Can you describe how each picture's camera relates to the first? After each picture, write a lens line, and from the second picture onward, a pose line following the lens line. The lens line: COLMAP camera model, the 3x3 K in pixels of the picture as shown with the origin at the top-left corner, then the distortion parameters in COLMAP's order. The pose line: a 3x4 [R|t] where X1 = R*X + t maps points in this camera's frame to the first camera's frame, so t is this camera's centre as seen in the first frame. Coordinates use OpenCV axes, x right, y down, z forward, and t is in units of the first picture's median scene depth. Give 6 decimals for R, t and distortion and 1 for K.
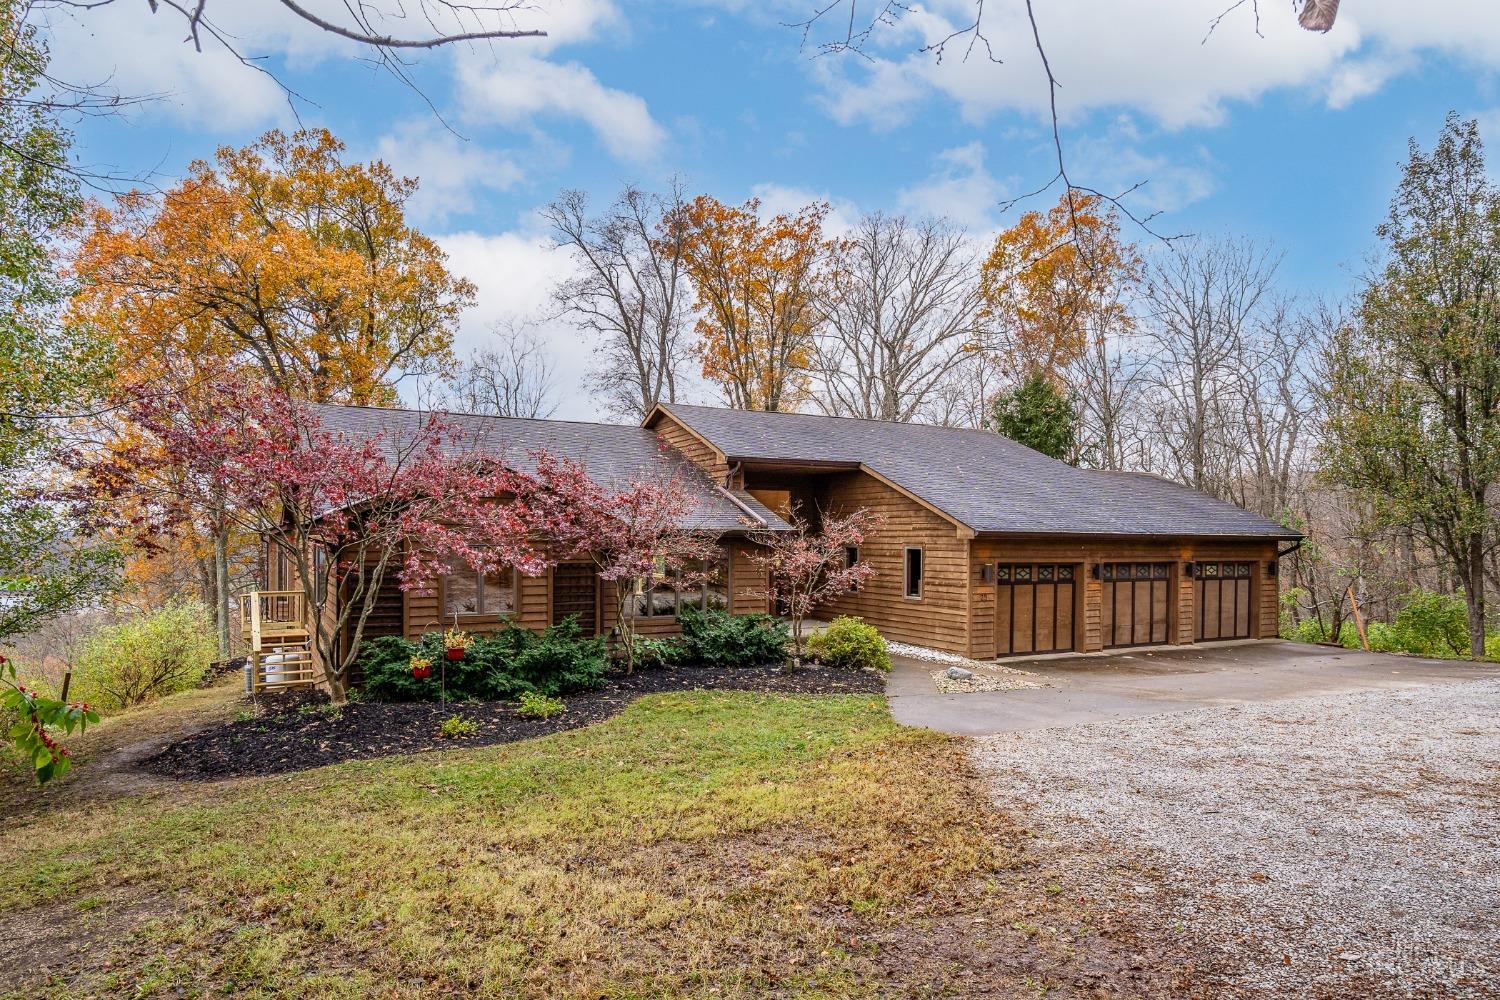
lens RADIAL K [[943.1, 0, 750.9], [0, 943.1, 509.4], [0, 0, 1]] dist [0.027638, -0.000796]
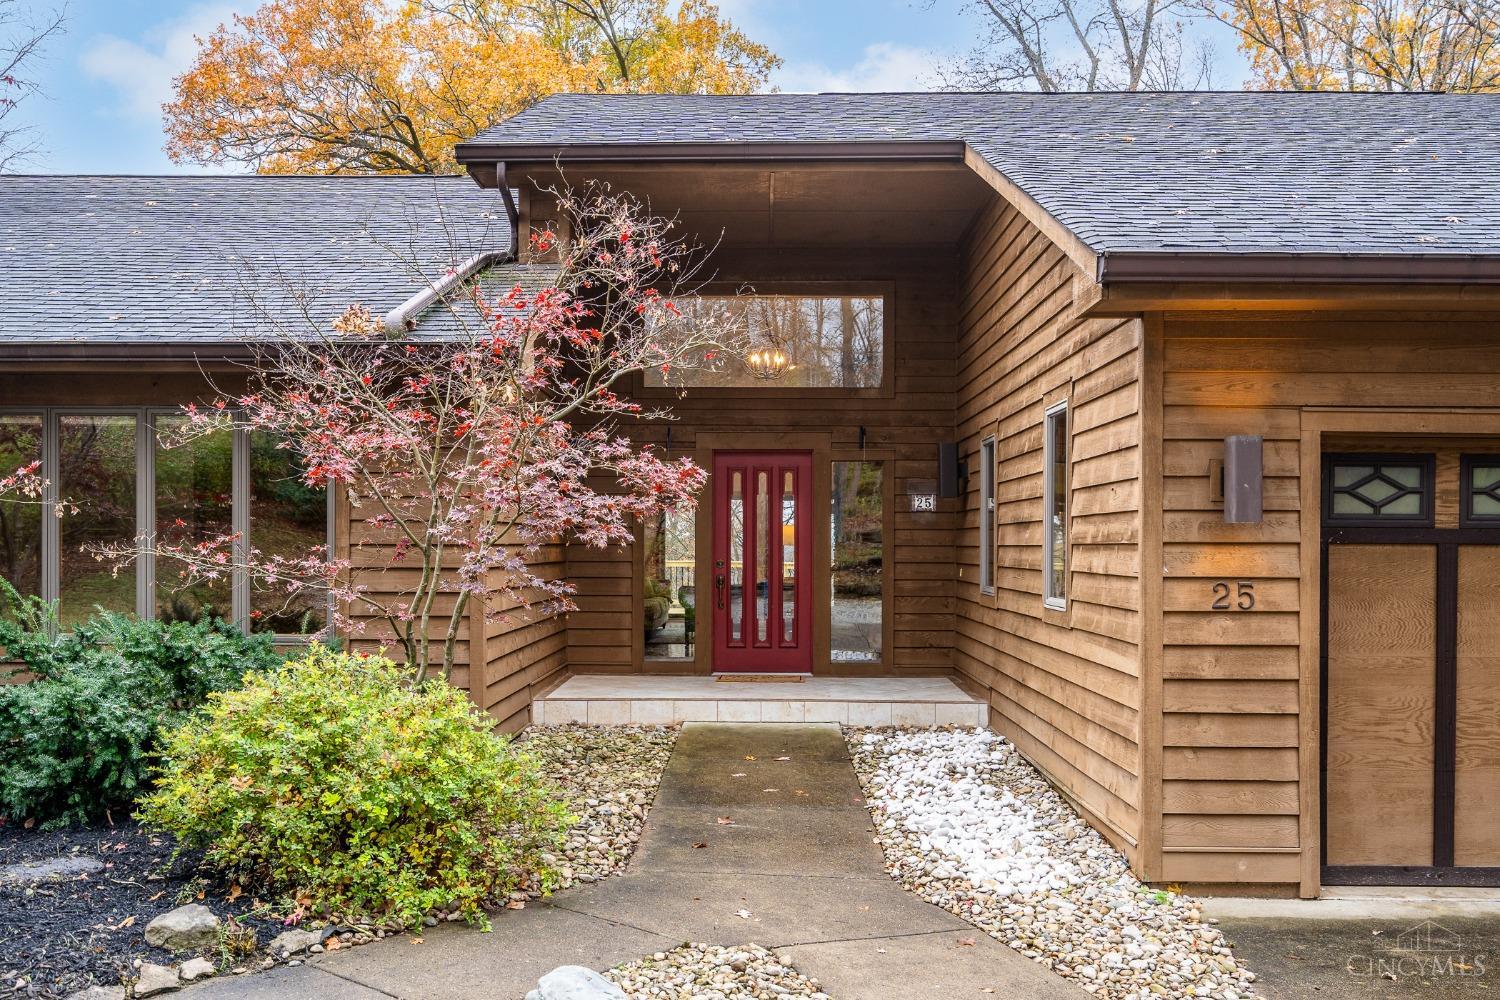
lens RADIAL K [[1393.4, 0, 748.2], [0, 1393.4, 508.5], [0, 0, 1]] dist [0.015196, 0.000000]
pose [[0.866623, -0.016611, -0.498686, 0.268272], [0.015387, 0.999860, -0.006564, 0.064180], [0.498726, -0.001985, 0.866758, 0.586008]]
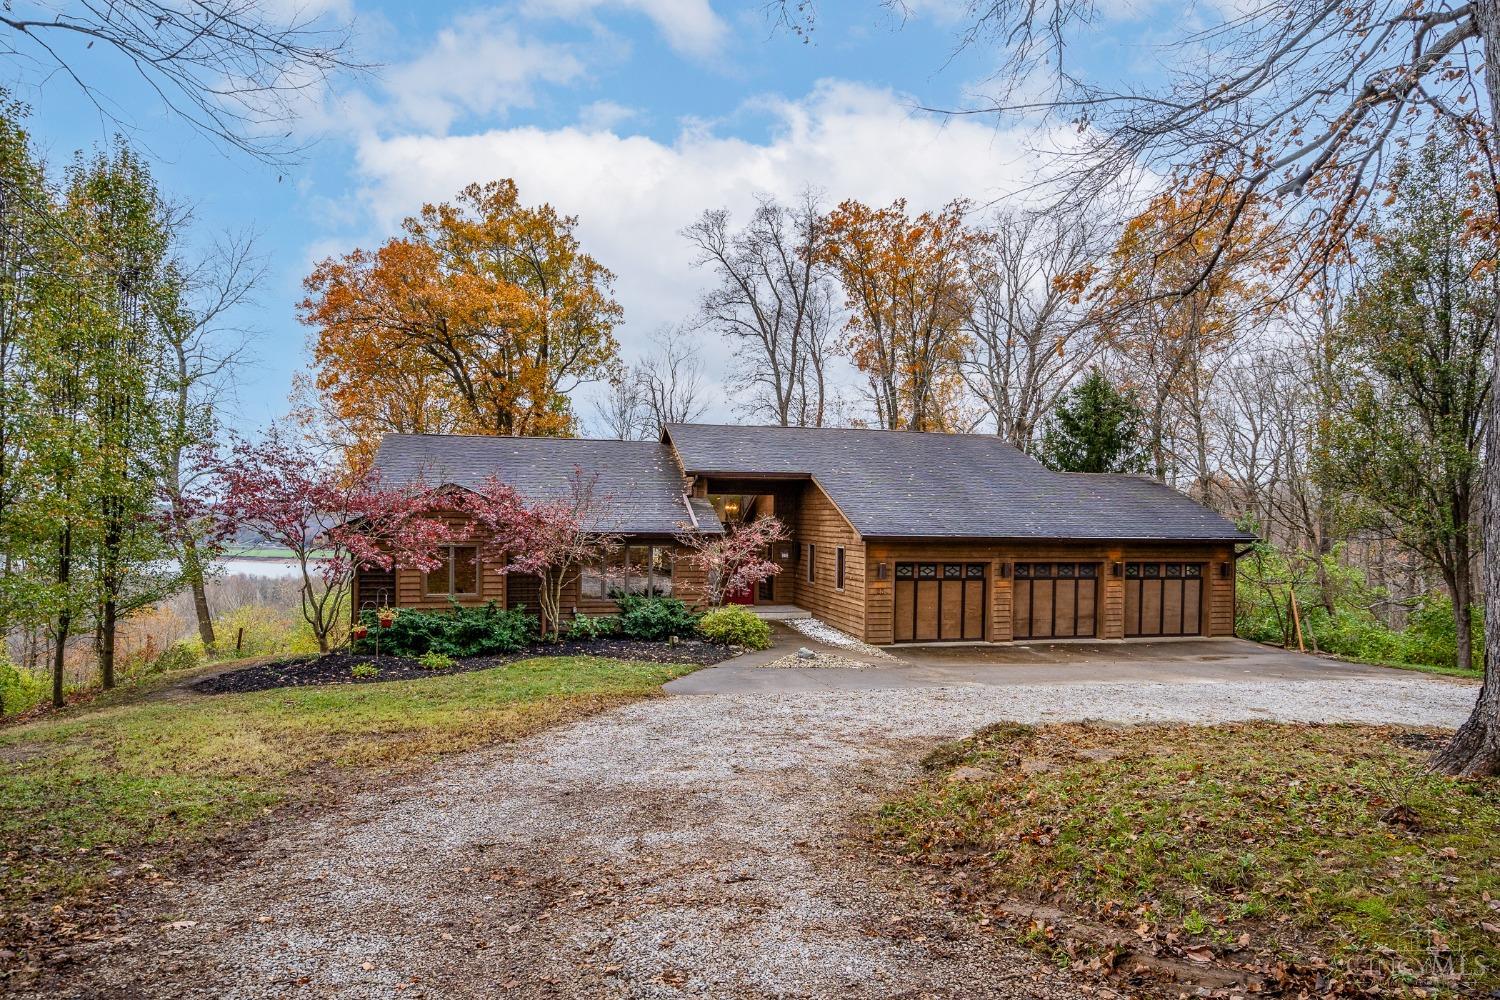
lens RADIAL K [[943.1, 0, 748.9], [0, 943.1, 491.3], [0, 0, 1]] dist [0.027638, -0.000796]
pose [[0.966076, -0.001677, -0.258253, 0.340553], [0.002294, 0.999995, 0.002089, -0.029518], [0.258248, -0.002611, 0.966075, -0.152287]]
